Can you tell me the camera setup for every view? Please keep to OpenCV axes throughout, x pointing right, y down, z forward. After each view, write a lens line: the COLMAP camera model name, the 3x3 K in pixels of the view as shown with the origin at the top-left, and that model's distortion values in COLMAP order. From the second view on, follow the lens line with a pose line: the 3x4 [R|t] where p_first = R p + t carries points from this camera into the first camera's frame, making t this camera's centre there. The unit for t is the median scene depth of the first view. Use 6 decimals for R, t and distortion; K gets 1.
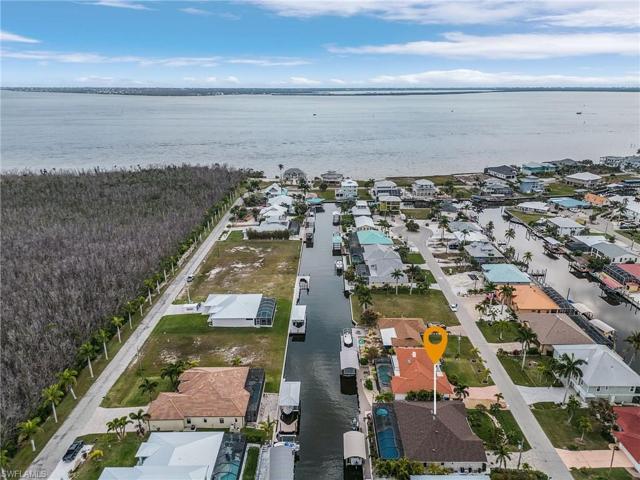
lens RADIAL K [[452.9, 0, 320.0], [0, 452.9, 240.0], [0, 0, 1]] dist [0.088952, -0.001388]
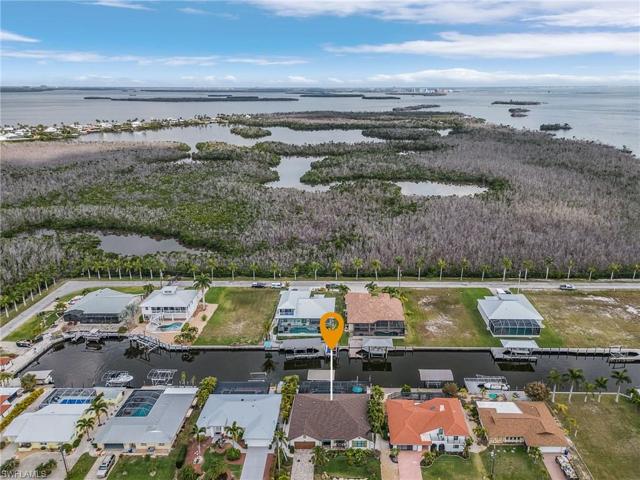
lens RADIAL K [[452.9, 0, 320.0], [0, 452.9, 240.0], [0, 0, 1]] dist [0.088952, -0.001388]
pose [[-0.023554, 0.333245, -0.942546, 0.681548], [-0.327467, 0.888222, 0.322222, -0.165563], [0.944569, 0.316242, 0.088205, 0.472525]]
